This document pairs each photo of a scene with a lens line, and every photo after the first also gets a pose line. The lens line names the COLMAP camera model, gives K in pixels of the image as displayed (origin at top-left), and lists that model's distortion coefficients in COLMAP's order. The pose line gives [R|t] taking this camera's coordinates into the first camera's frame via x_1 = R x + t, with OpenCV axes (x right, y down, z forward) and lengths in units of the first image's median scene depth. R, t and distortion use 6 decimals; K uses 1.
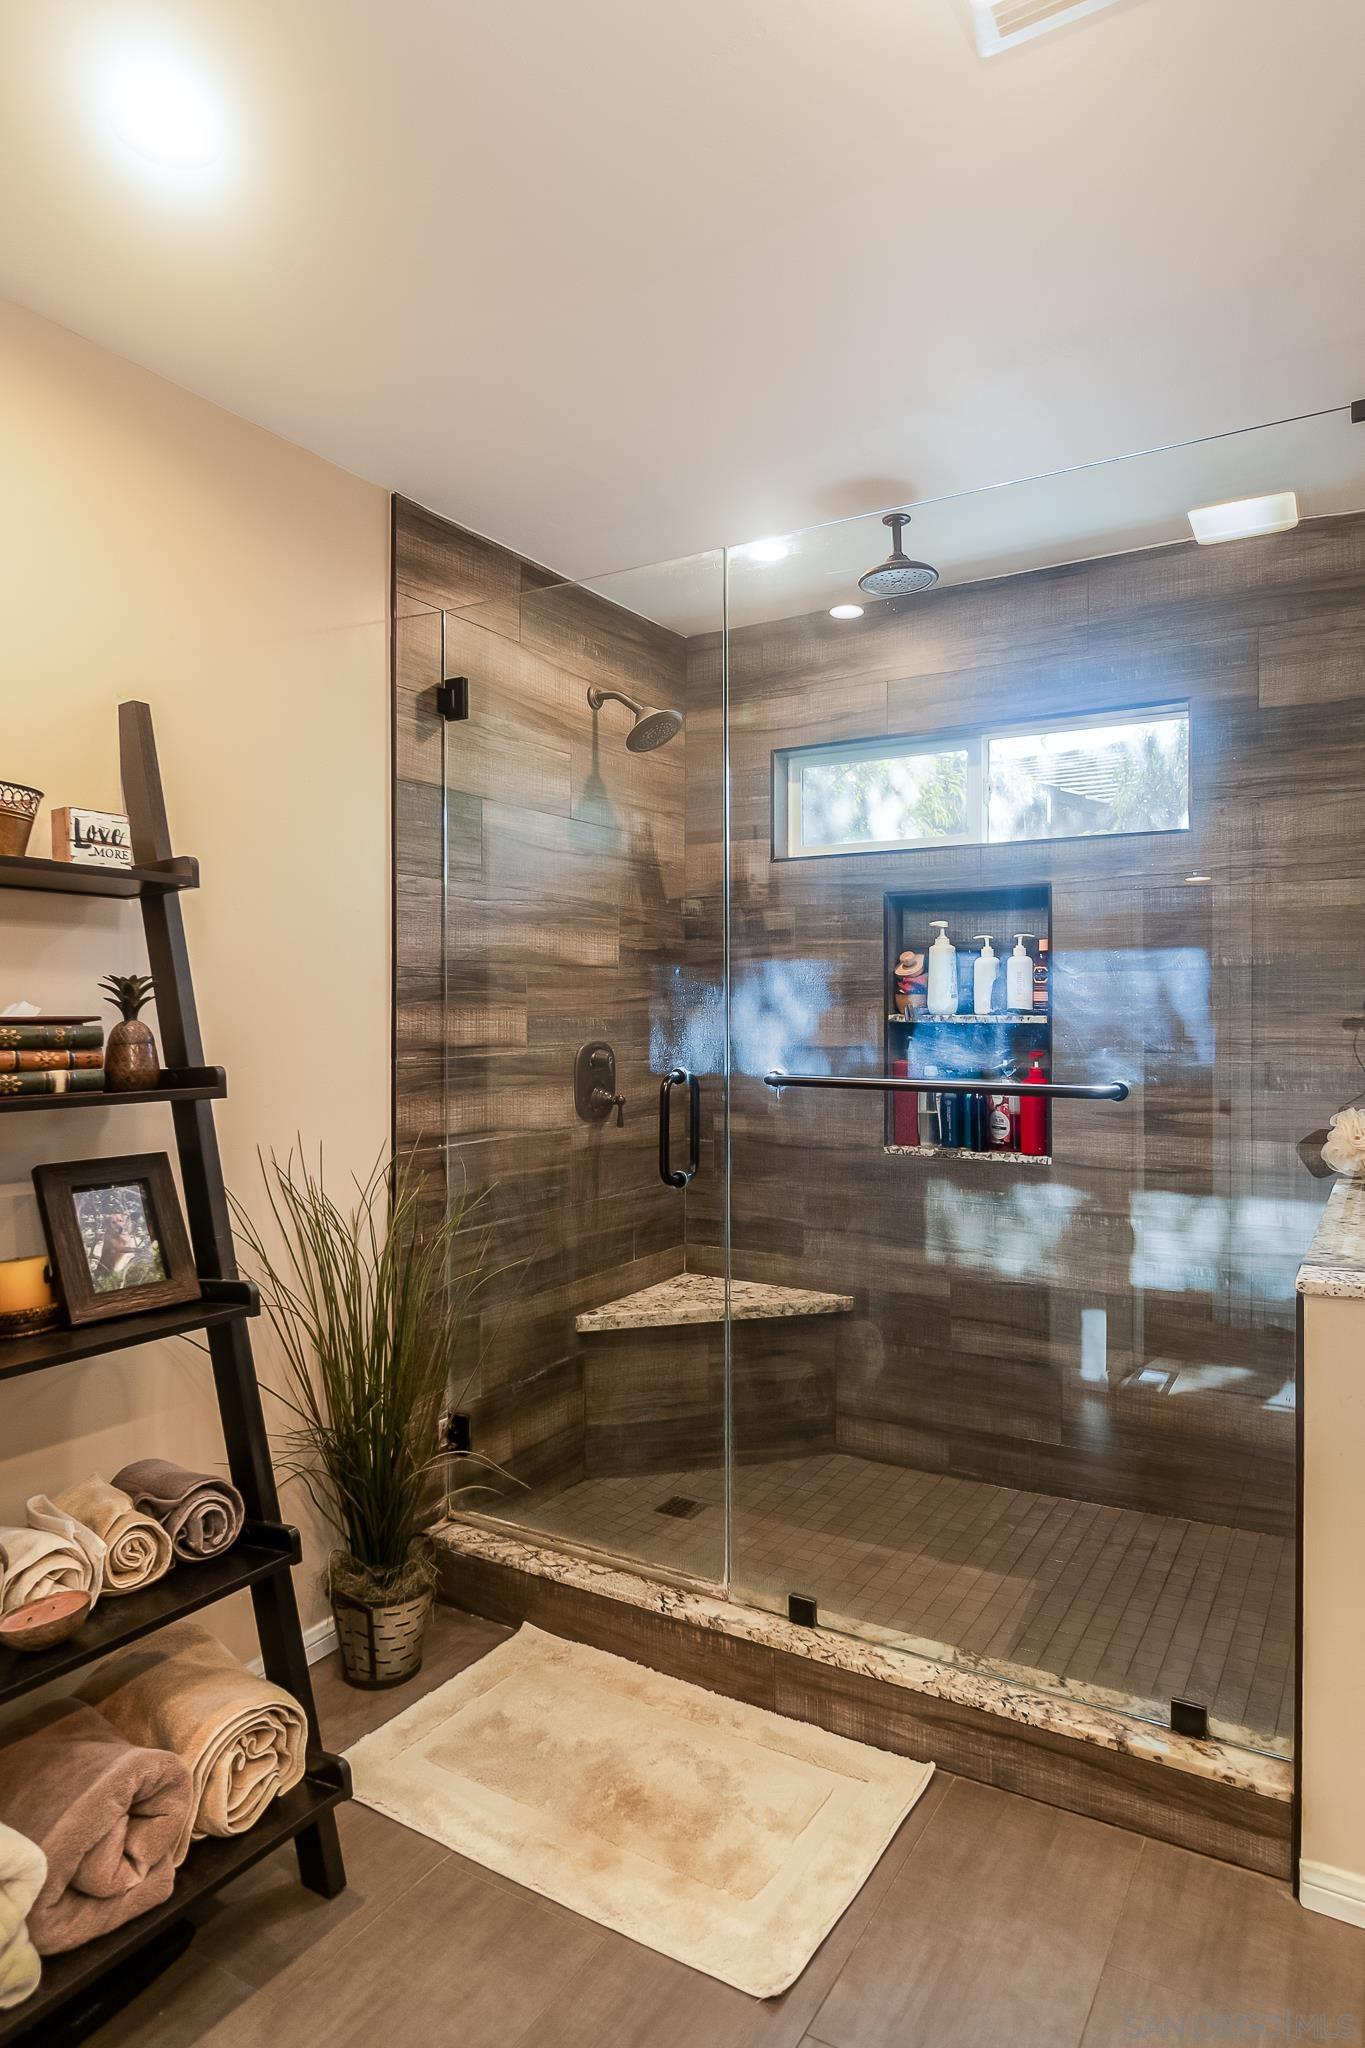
lens RADIAL K [[1186.4, 0, 686.3], [0, 1186.4, 1013.8], [0, 0, 1]] dist [-0.000486, 0.001344]
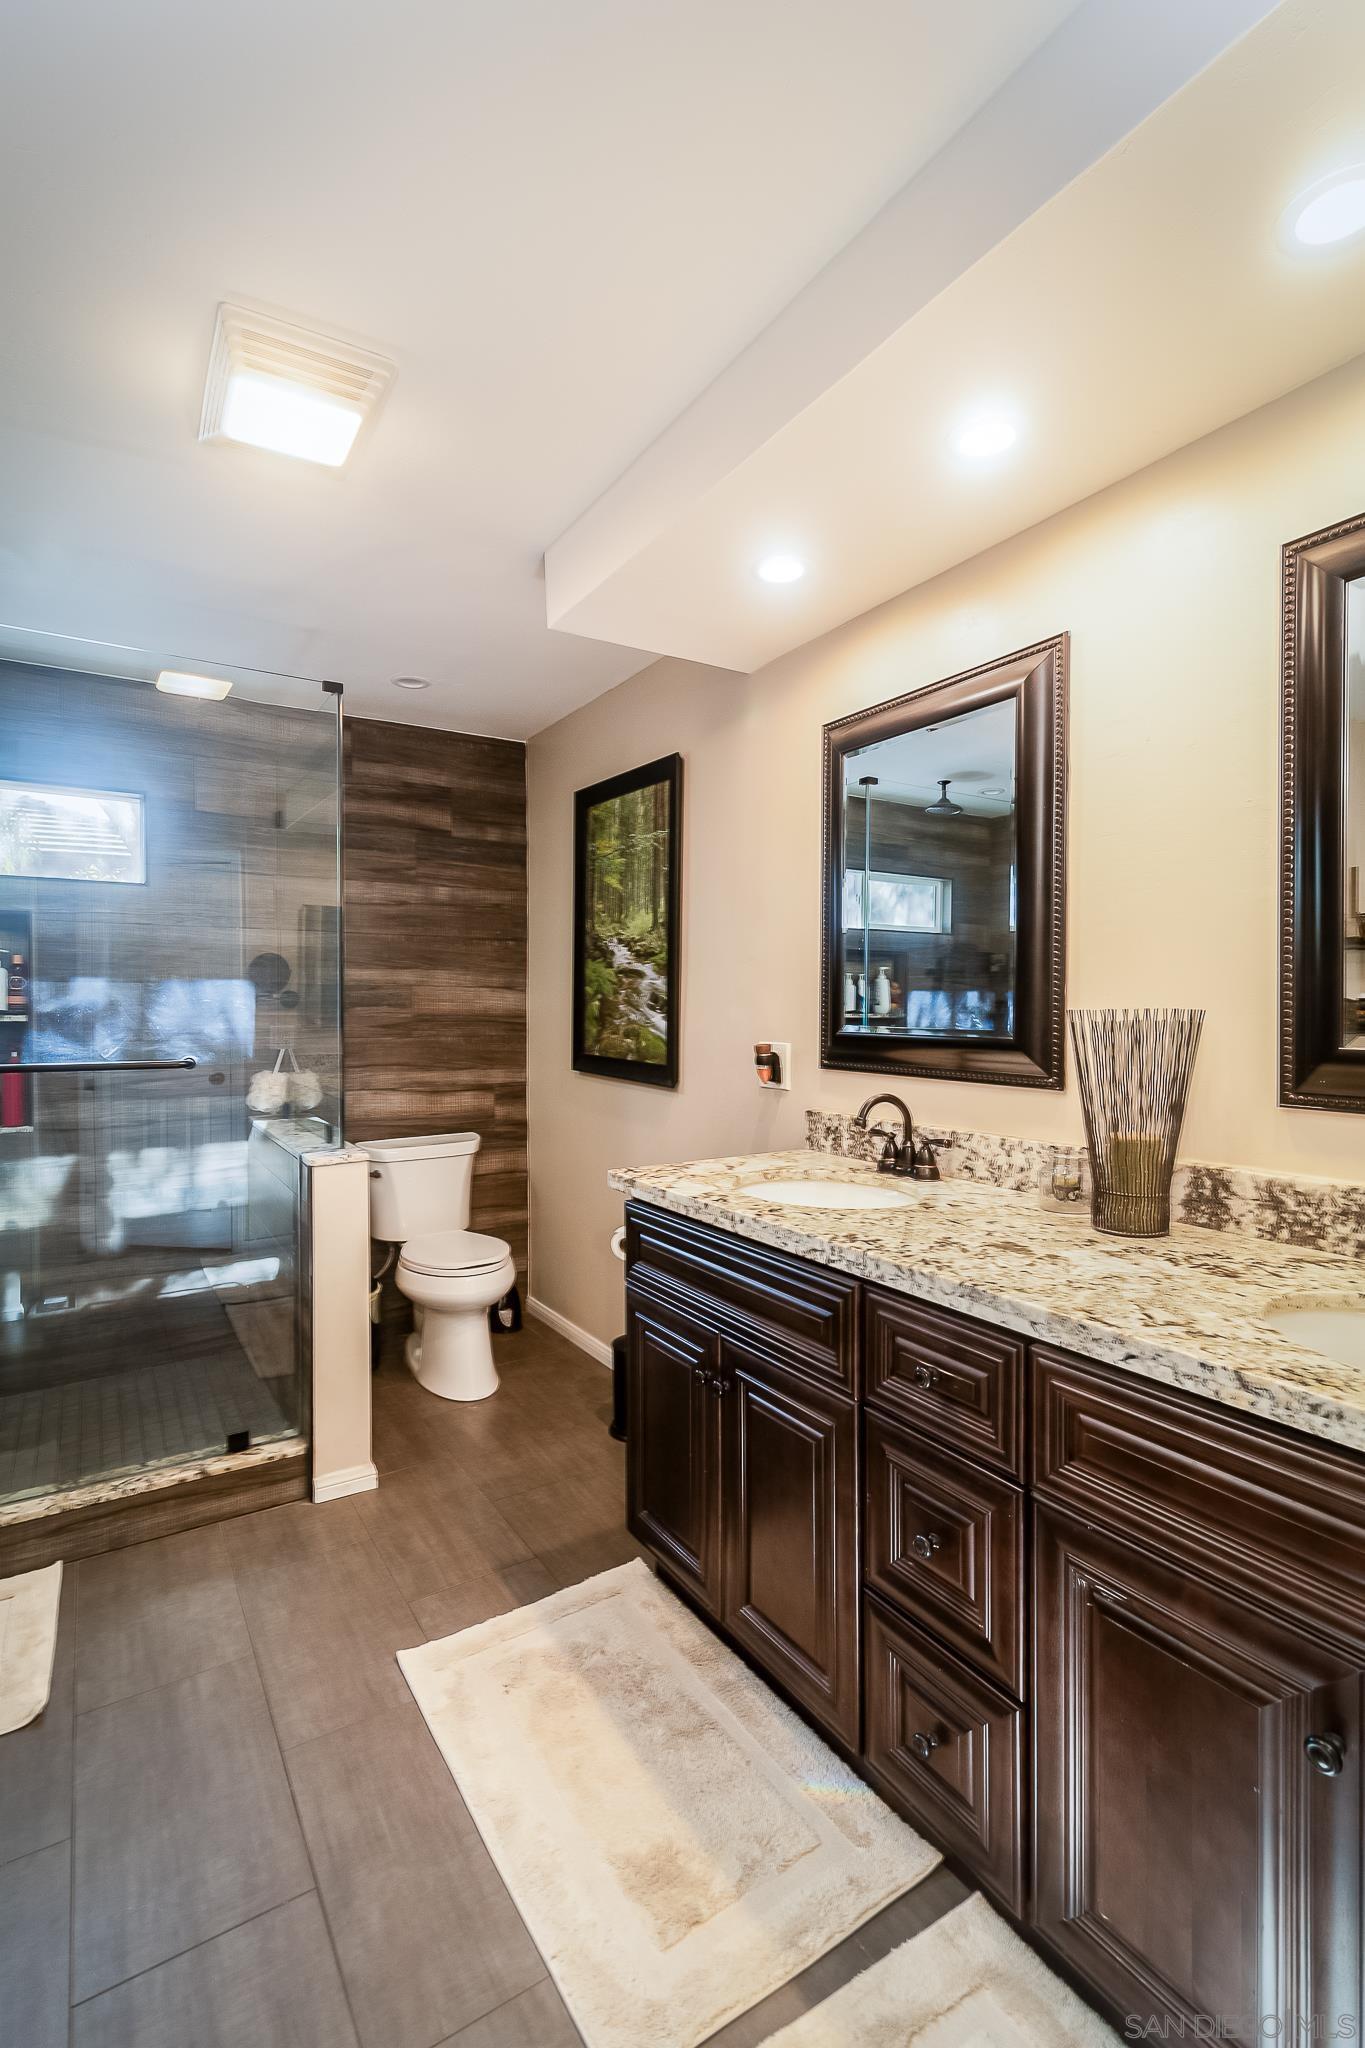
lens RADIAL K [[938.3, 0, 686.0], [0, 938.3, 1019.7], [0, 0, 1]] dist [0.000293, 0.000067]
pose [[0.454719, -0.005158, 0.890620, -0.425060], [0.003534, 0.999986, 0.003987, 0.007376], [-0.890628, 0.001335, 0.454731, -0.134542]]
